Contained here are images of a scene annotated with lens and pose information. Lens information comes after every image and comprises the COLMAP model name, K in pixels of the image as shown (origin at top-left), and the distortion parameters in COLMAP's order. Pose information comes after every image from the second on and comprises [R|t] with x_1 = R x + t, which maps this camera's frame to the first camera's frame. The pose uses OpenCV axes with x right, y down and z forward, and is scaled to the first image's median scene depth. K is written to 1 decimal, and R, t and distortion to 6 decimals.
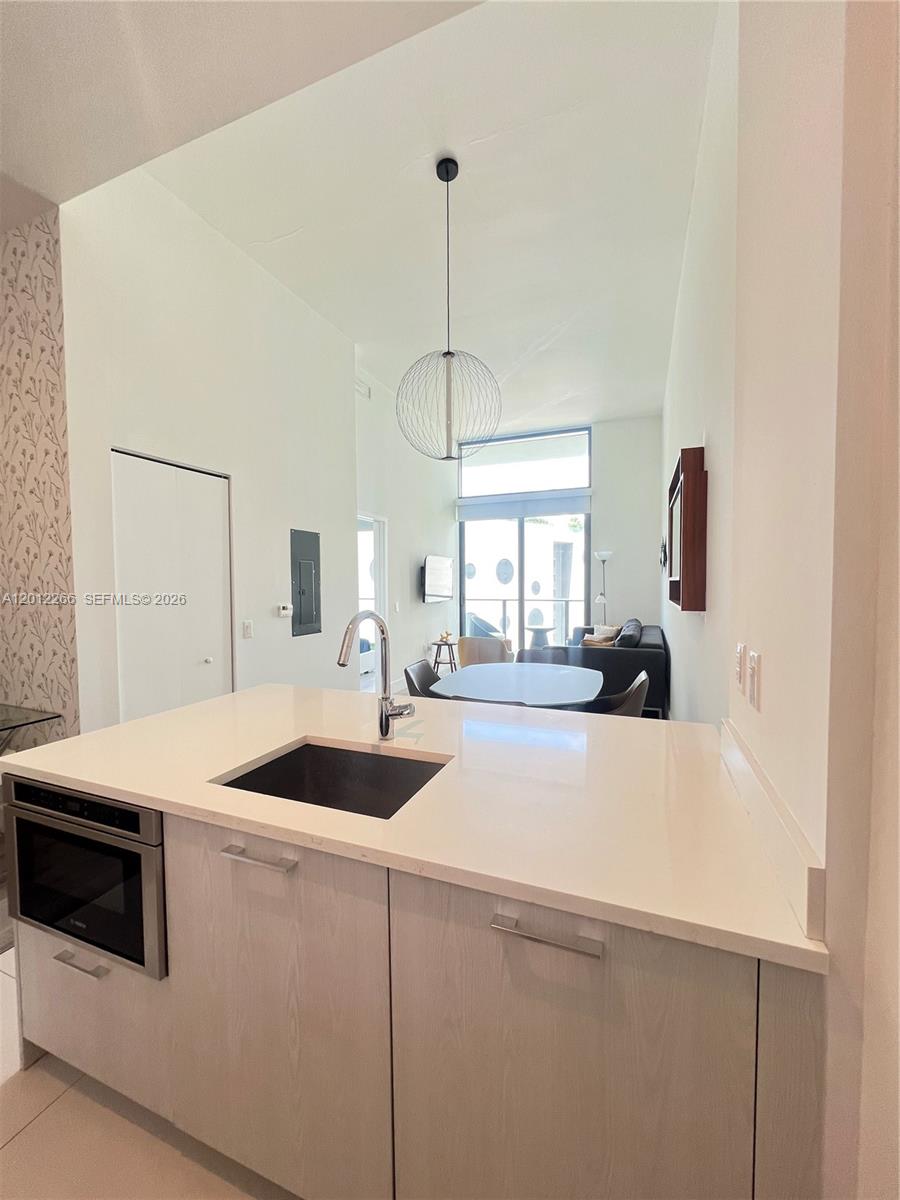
lens RADIAL K [[482.5, 0, 449.6], [0, 482.5, 602.2], [0, 0, 1]] dist [-0.002578, 0.000072]
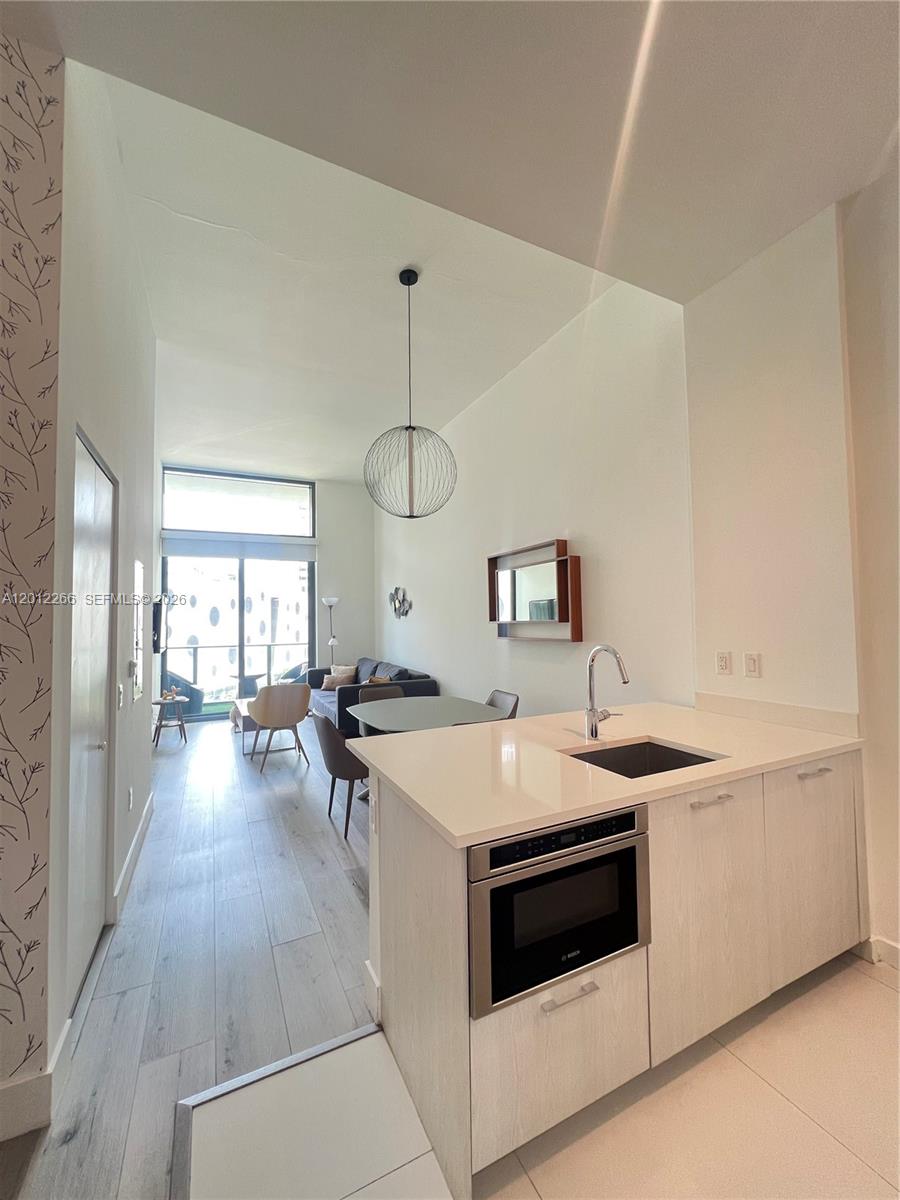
lens RADIAL K [[482.2, 0, 451.9], [0, 482.2, 601.1], [0, 0, 1]] dist [0.001157, -0.000298]
pose [[0.663905, 0.025841, 0.747370, -0.313227], [0.043023, 0.996428, -0.072671, -0.006088], [-0.746578, 0.080400, 0.660422, 0.078620]]
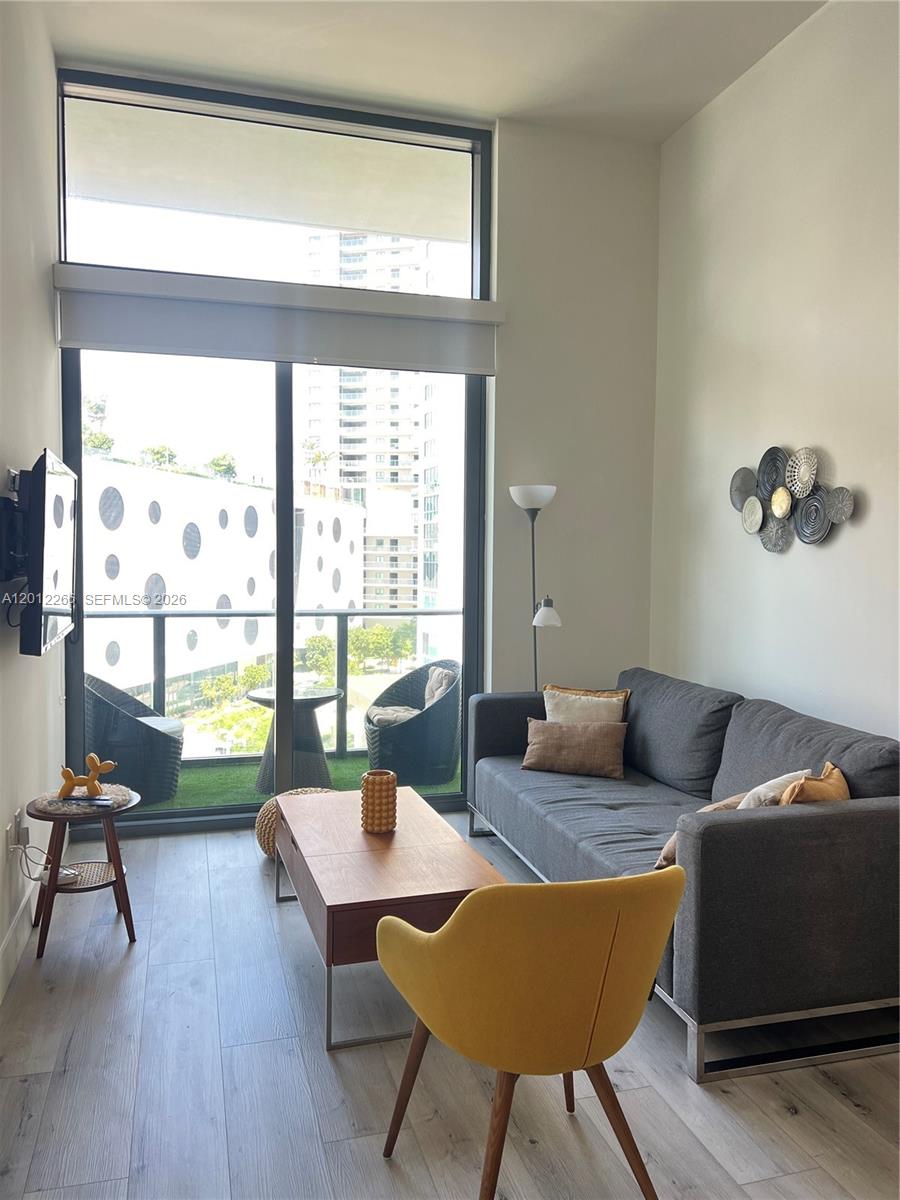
lens RADIAL K [[900.6, 0, 450.0], [0, 900.6, 600.0], [0, 0, 1]] dist [0.091982, -0.113095]
pose [[0.786235, -0.013907, 0.617771, -0.154415], [0.010325, 0.999903, 0.009369, -0.025097], [-0.617841, -0.000988, 0.786302, 0.505740]]
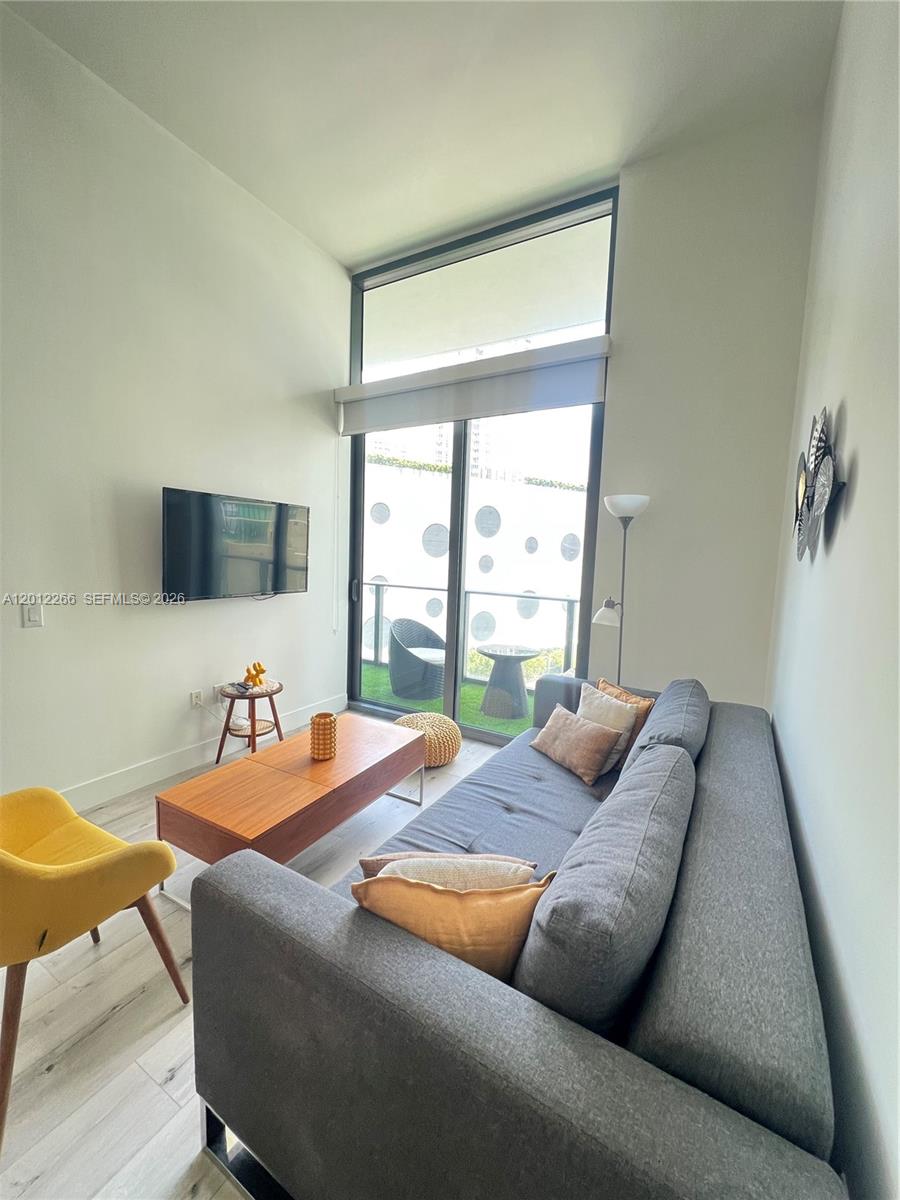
lens RADIAL K [[492.6, 0, 446.7], [0, 492.6, 595.5], [0, 0, 1]] dist [-0.000792, 0.000037]
pose [[0.986533, 0.054388, -0.154252, 0.240300], [-0.045840, 0.997238, 0.058439, -0.039508], [0.157004, -0.050581, 0.986302, 0.574783]]
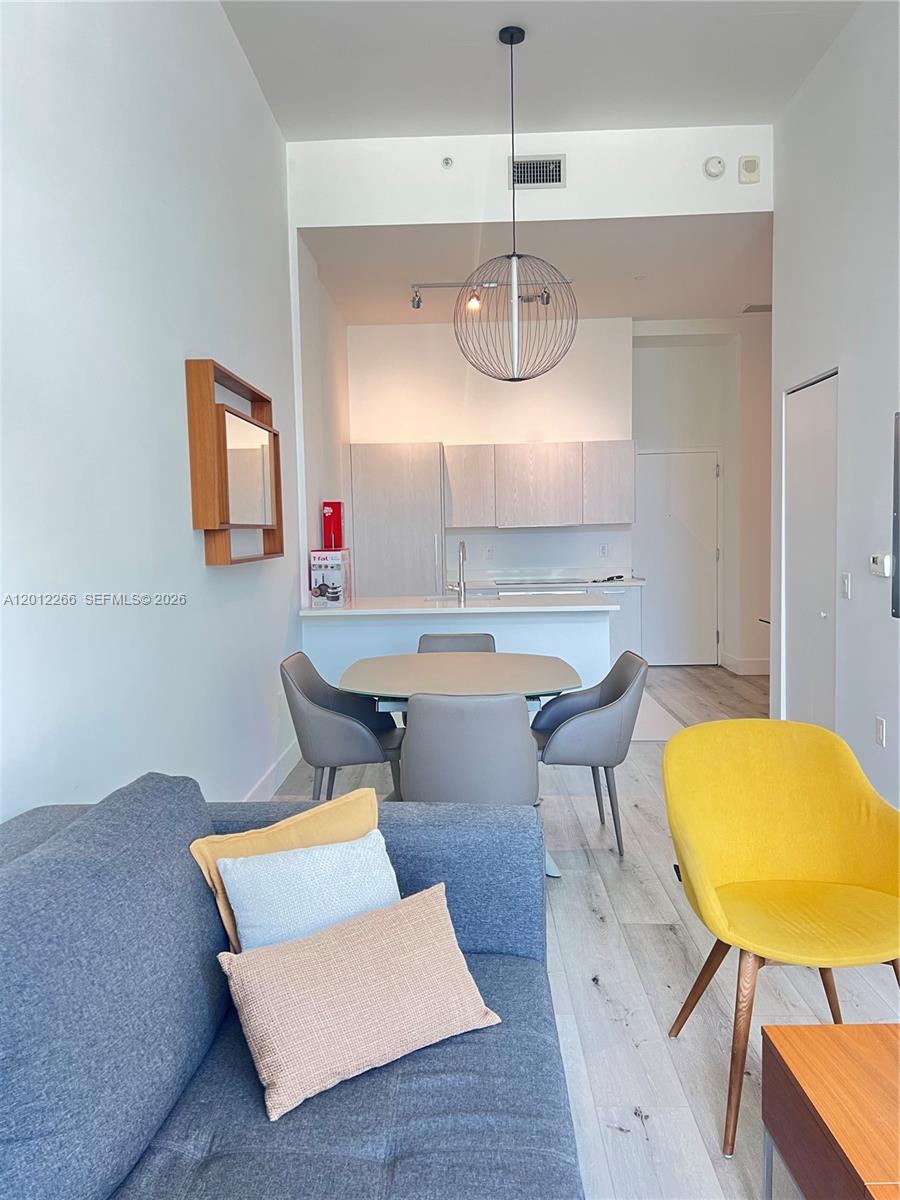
lens RADIAL K [[900.6, 0, 450.0], [0, 900.6, 600.0], [0, 0, 1]] dist [0.091982, -0.113095]
pose [[-0.935809, 0.051444, -0.348733, 0.279975], [0.011204, 0.993135, 0.116440, -0.039223], [0.352329, 0.105059, -0.929961, 1.004462]]
